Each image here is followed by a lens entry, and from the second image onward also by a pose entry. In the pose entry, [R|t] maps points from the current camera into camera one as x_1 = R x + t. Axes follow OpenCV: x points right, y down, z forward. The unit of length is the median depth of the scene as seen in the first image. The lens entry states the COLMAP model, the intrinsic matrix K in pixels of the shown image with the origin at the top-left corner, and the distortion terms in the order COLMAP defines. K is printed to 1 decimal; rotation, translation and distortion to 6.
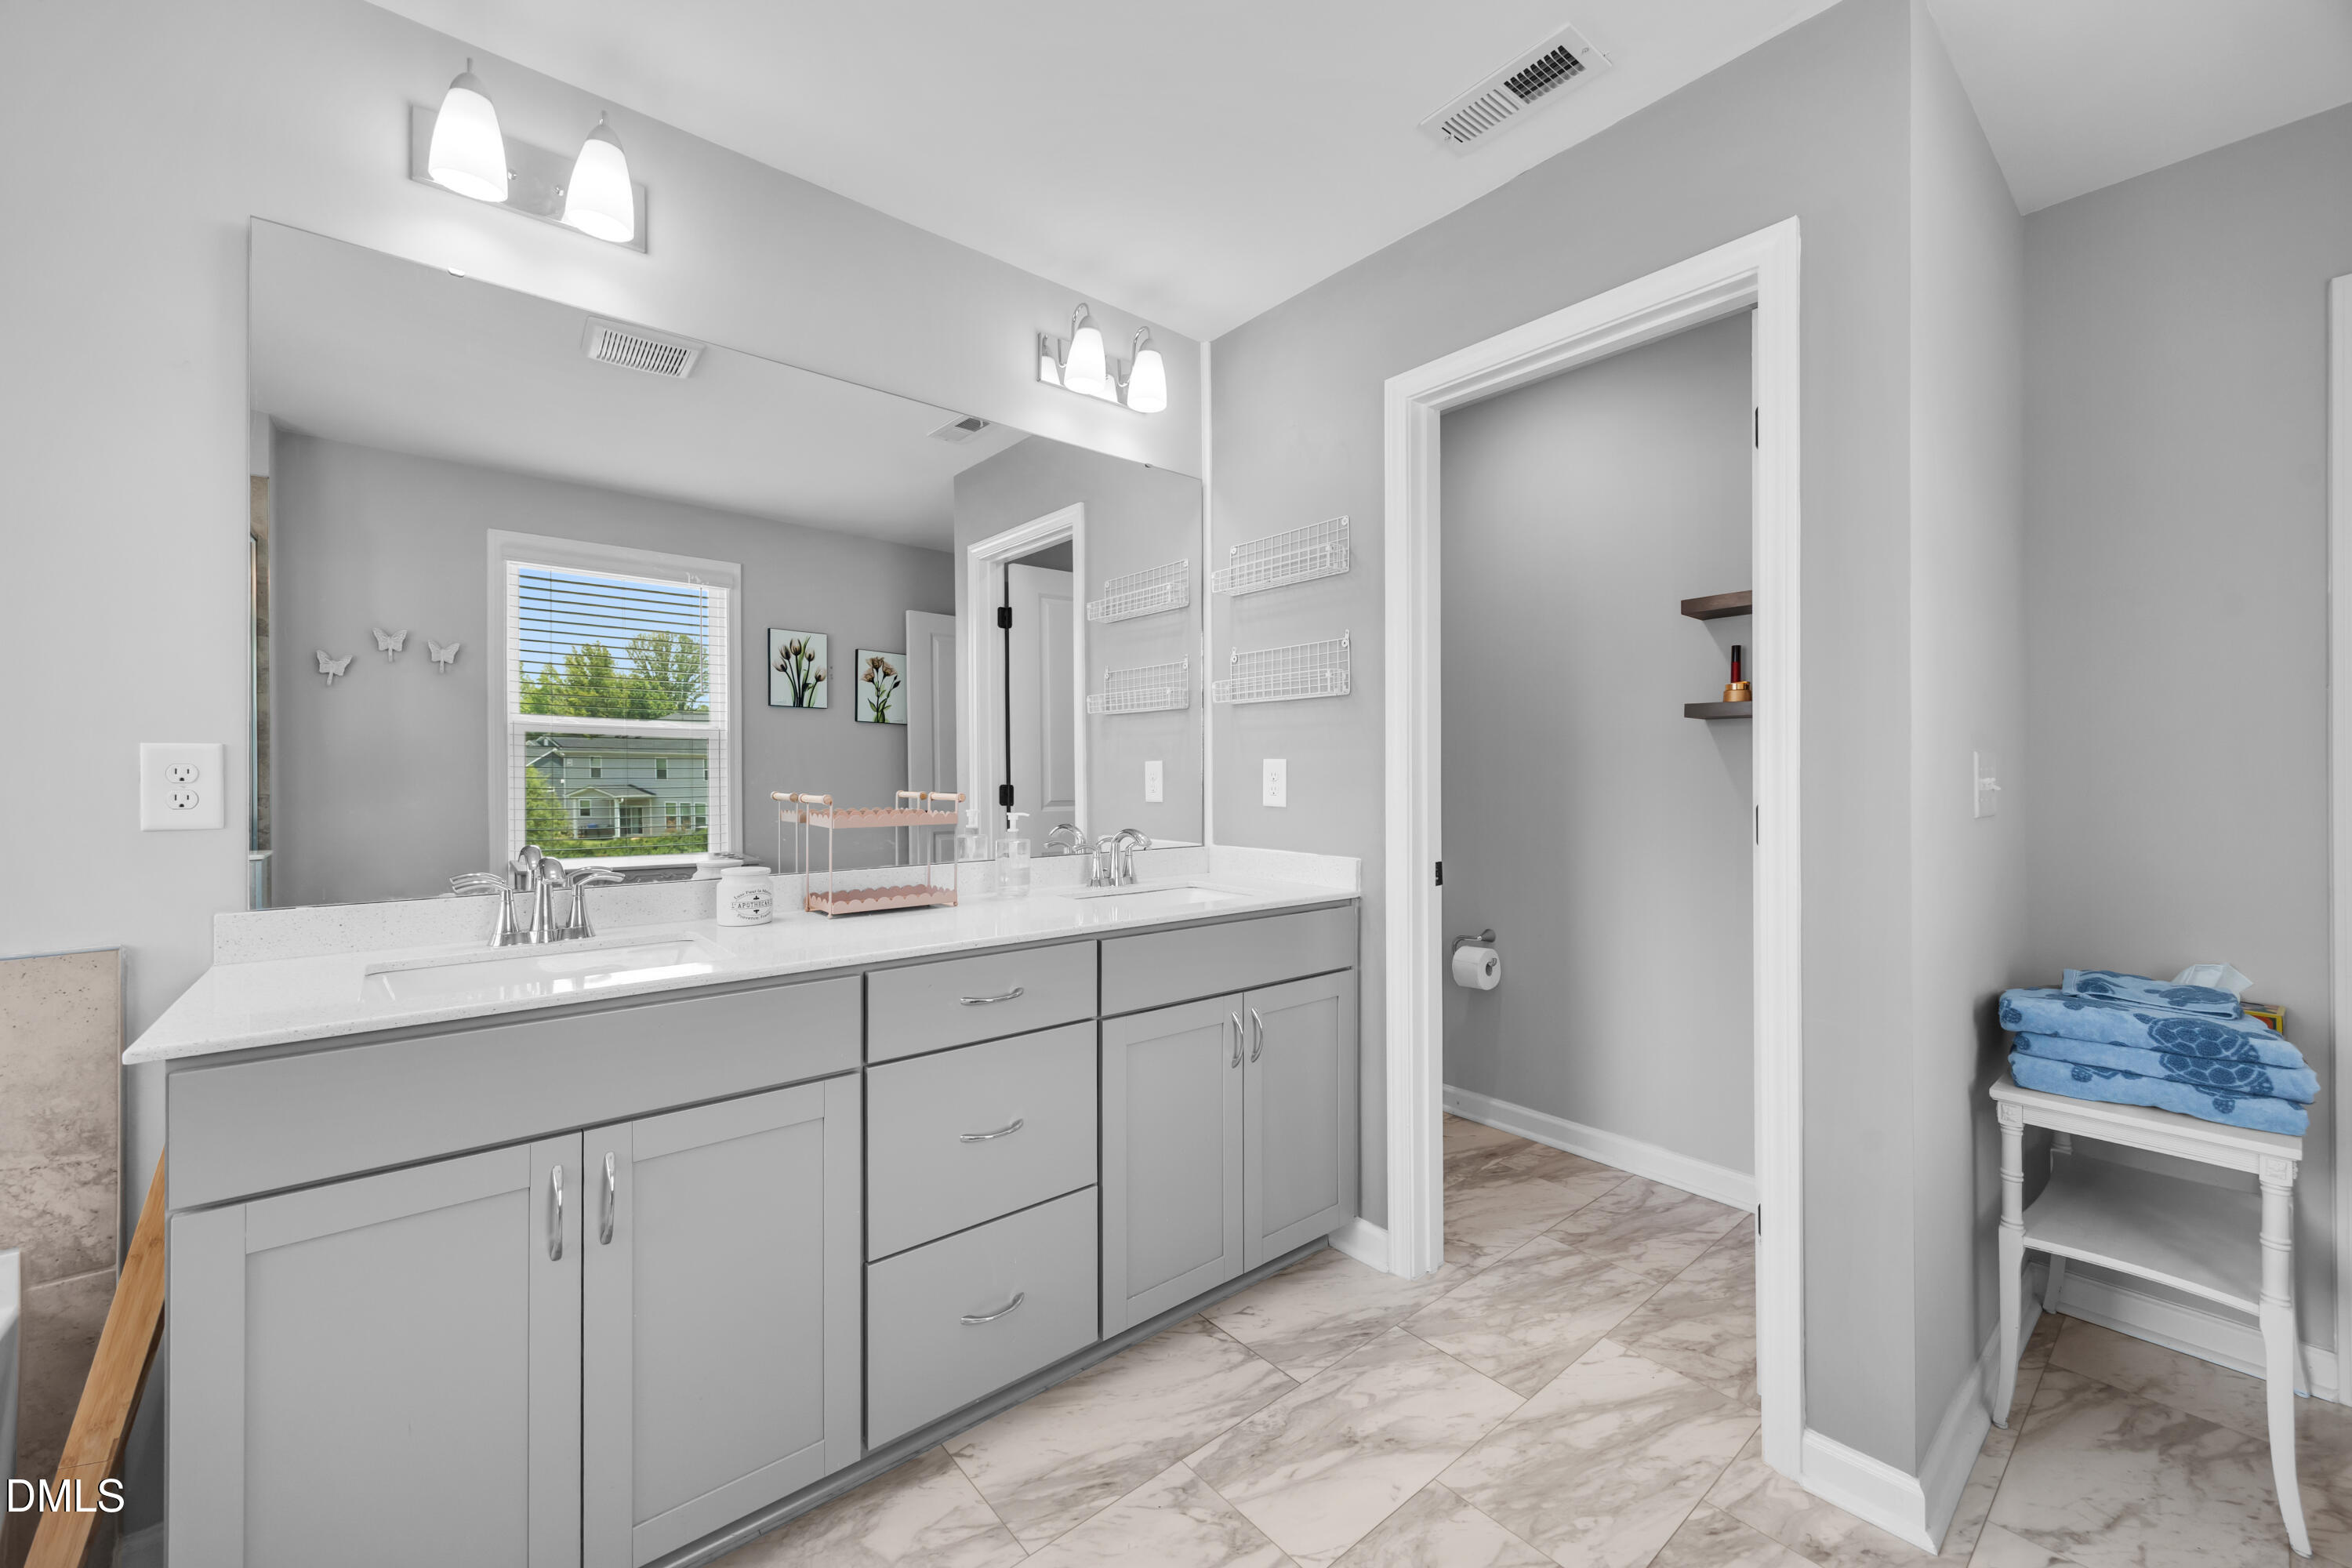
lens RADIAL K [[918.5, 0, 1173.4], [0, 918.5, 764.8], [0, 0, 1]] dist [0.002920, 0.000687]
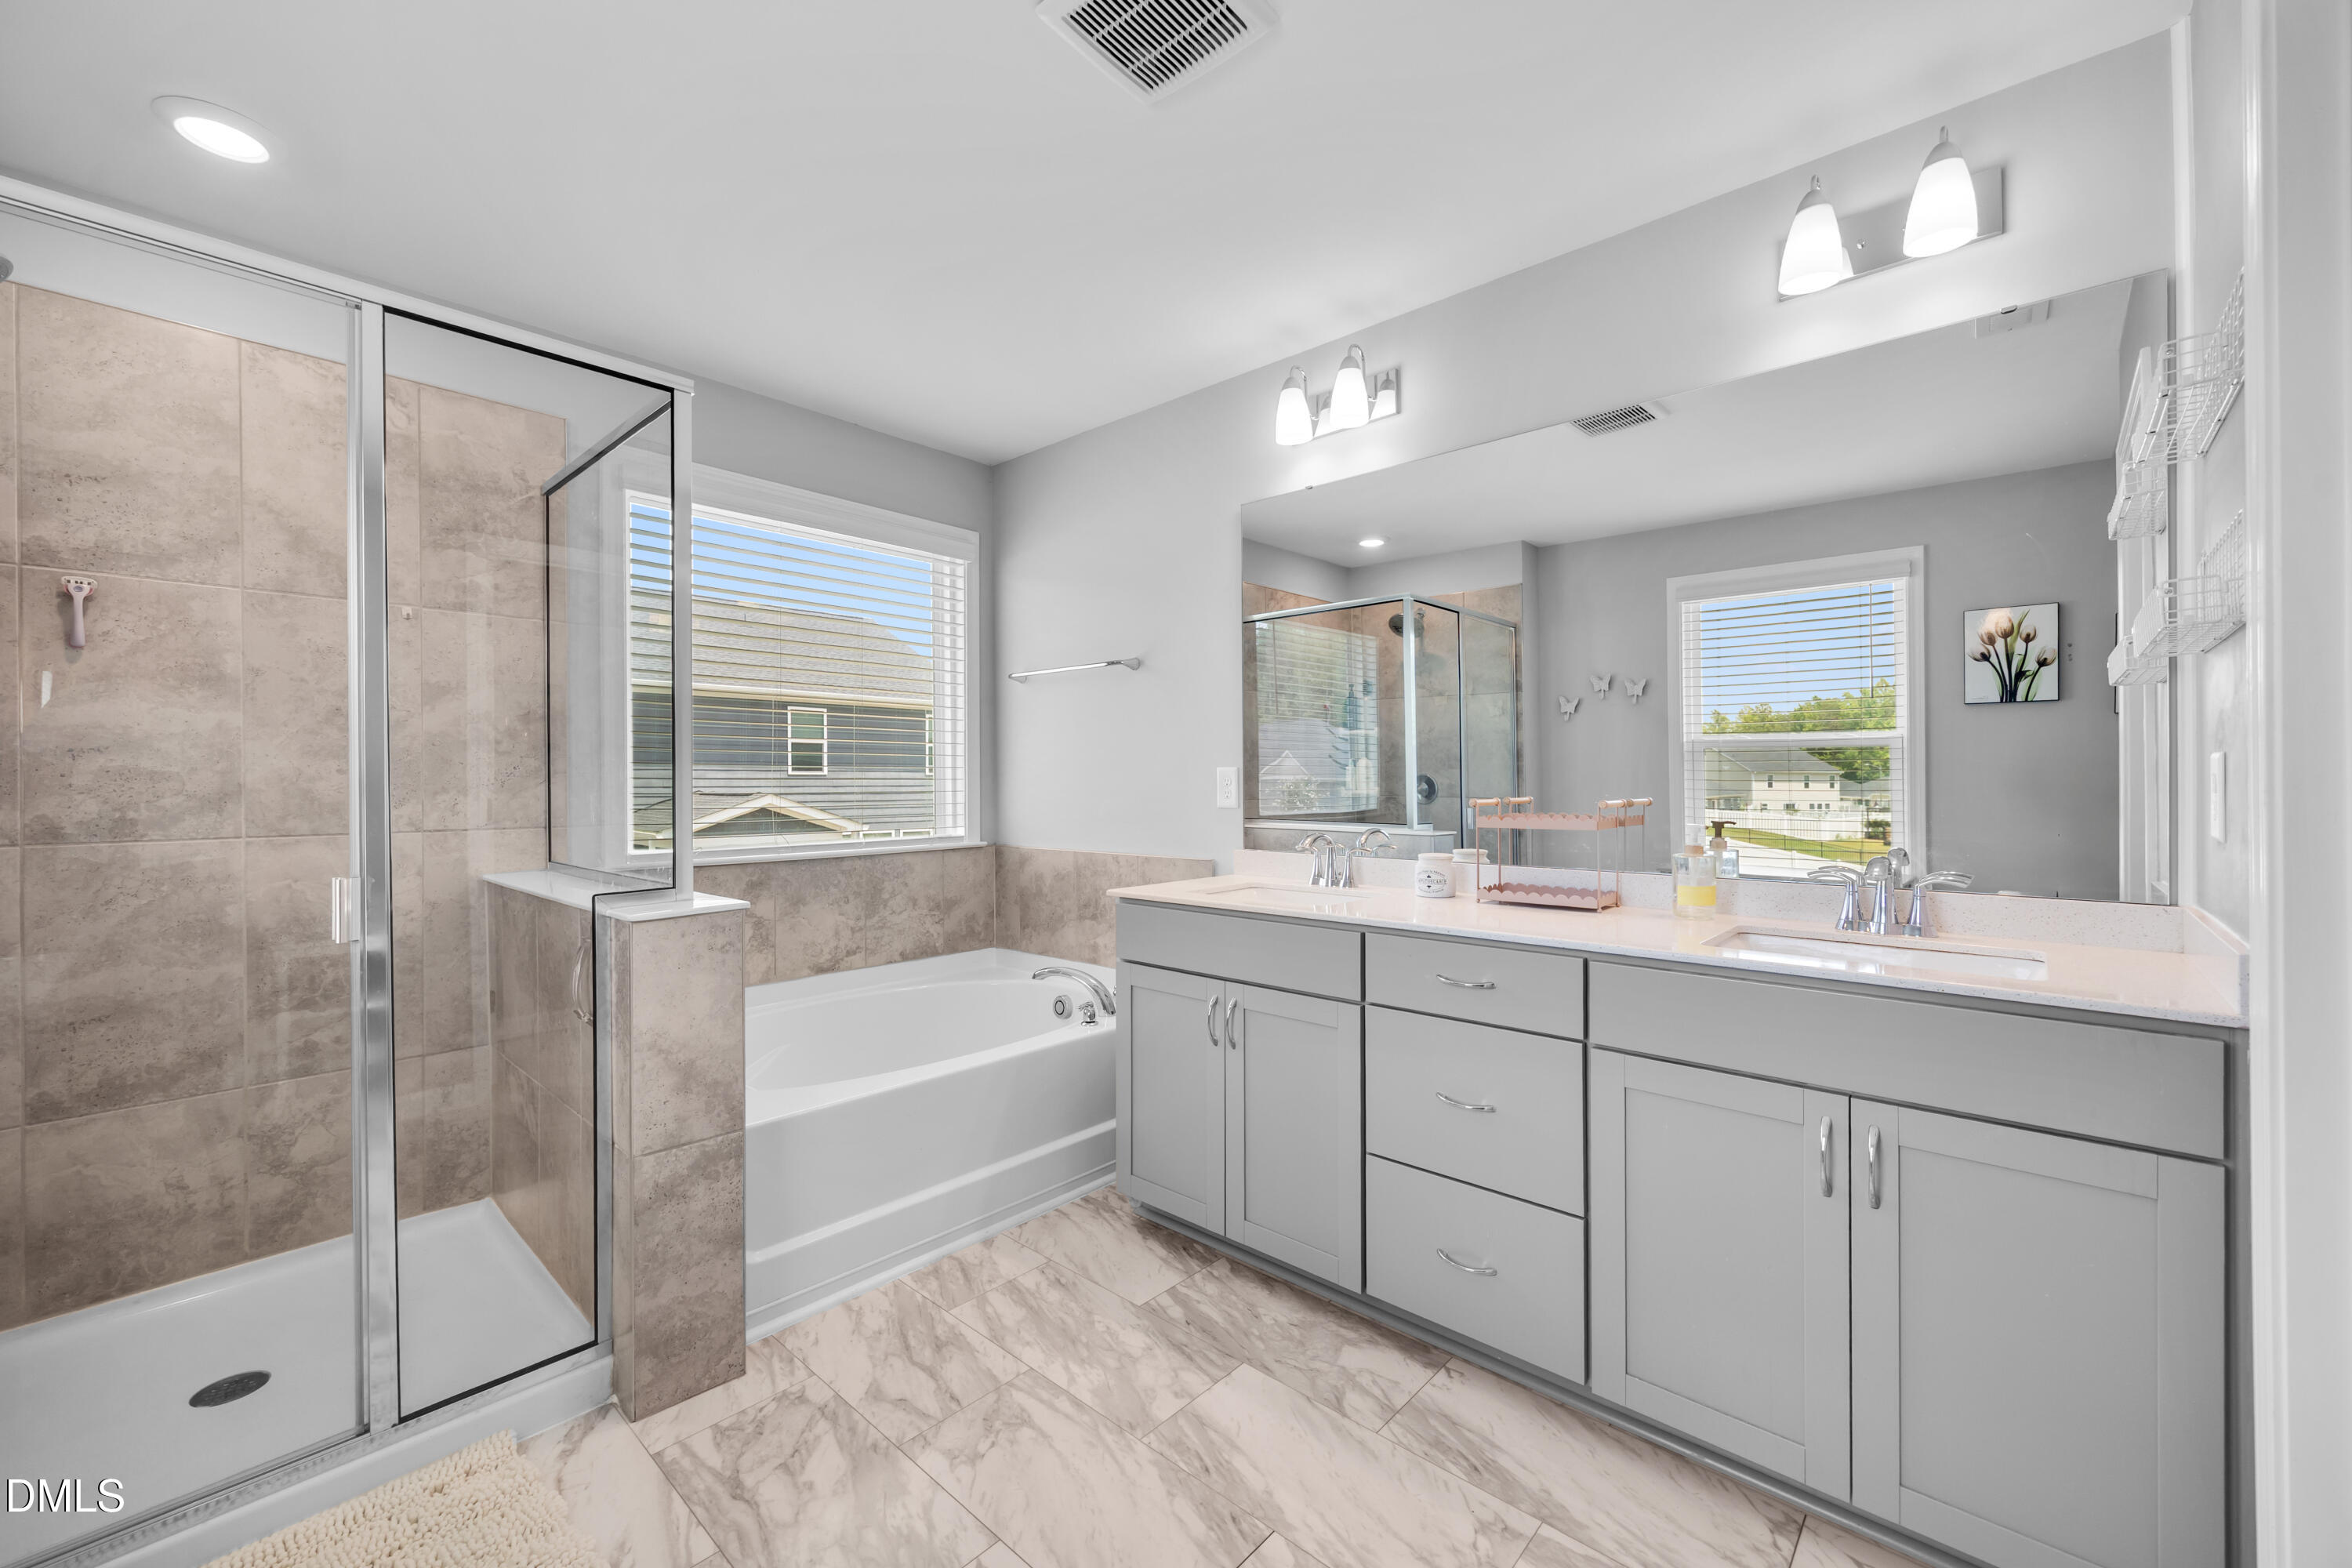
lens RADIAL K [[918.5, 0, 1176.0], [0, 918.5, 789.4], [0, 0, 1]] dist [0.002920, 0.000687]
pose [[0.142599, 0.005445, -0.989766, 0.747733], [0.006042, 0.999961, 0.006371, 0.009791], [0.989762, -0.006889, 0.142561, 0.438222]]
